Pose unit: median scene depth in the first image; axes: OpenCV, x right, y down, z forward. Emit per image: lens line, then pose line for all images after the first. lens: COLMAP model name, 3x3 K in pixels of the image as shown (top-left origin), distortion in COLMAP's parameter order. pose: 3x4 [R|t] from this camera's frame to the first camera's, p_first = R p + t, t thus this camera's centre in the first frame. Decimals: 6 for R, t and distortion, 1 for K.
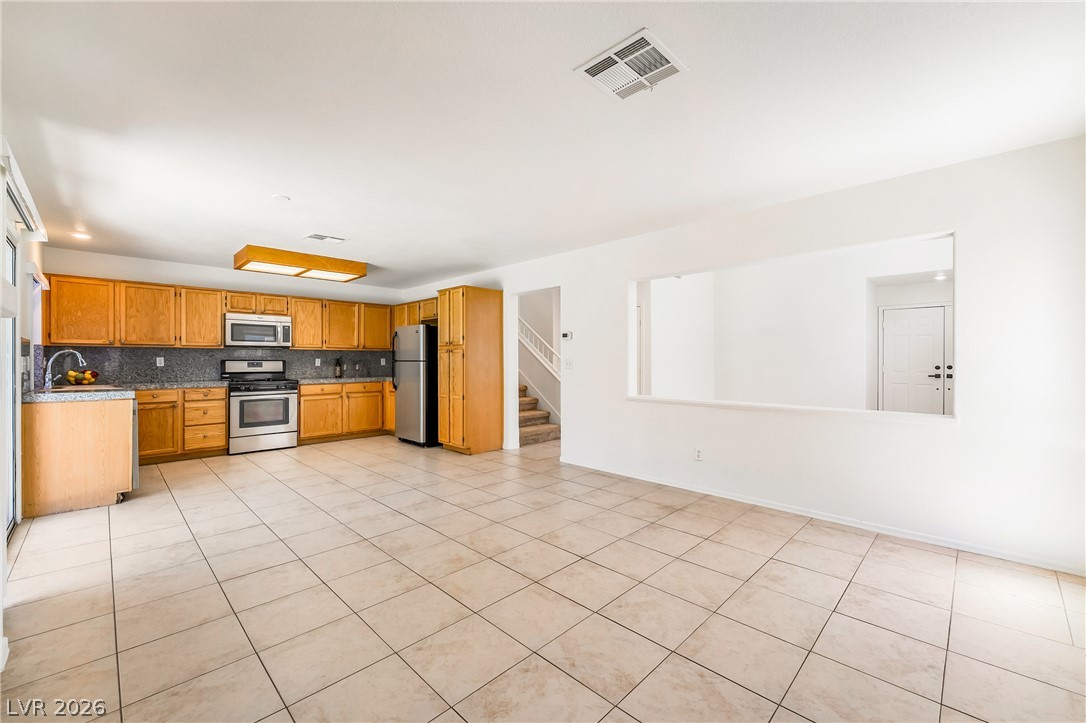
lens RADIAL K [[442.7, 0, 549.0], [0, 442.7, 359.2], [0, 0, 1]] dist [-0.001198, 0.000603]
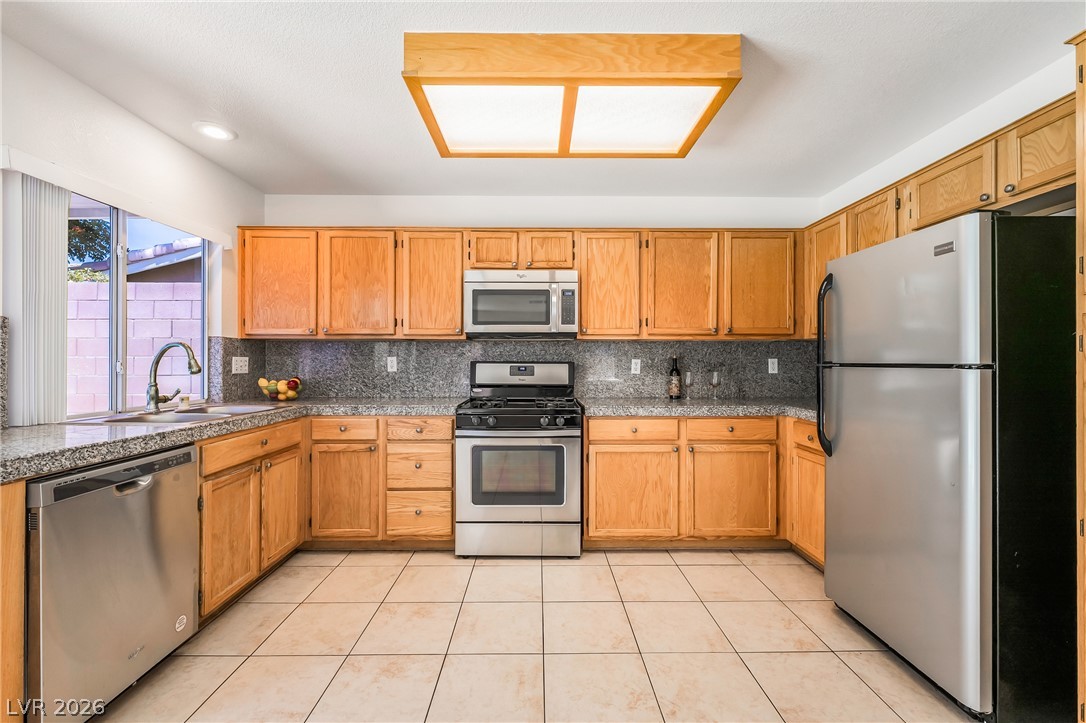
lens RADIAL K [[442.7, 0, 548.6], [0, 442.7, 362.9], [0, 0, 1]] dist [-0.001198, 0.000603]
pose [[0.712570, 0.001818, -0.701598, -0.305441], [-0.000238, 0.999997, 0.002349, 0.002398], [0.701601, -0.001507, 0.712569, 0.718600]]
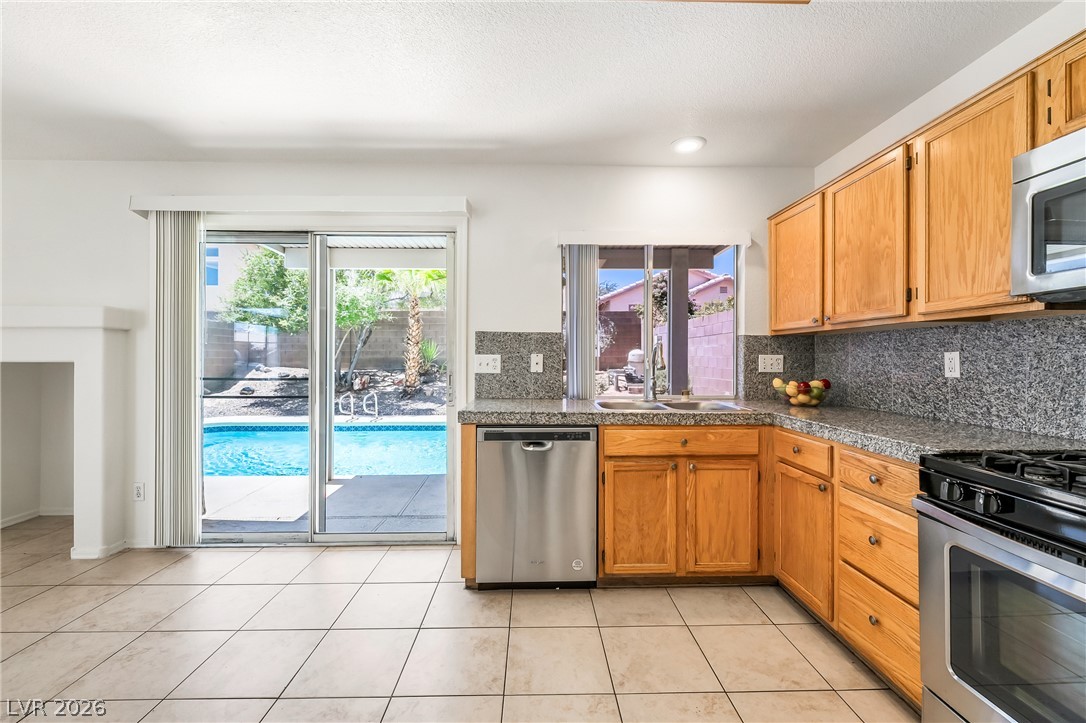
lens RADIAL K [[442.7, 0, 539.9], [0, 442.7, 358.4], [0, 0, 1]] dist [-0.001198, 0.000603]
pose [[-0.702324, -0.002939, -0.711852, -0.399404], [-0.002059, 0.999996, -0.002098, 0.002095], [0.711855, -0.000008, -0.702327, 1.011129]]
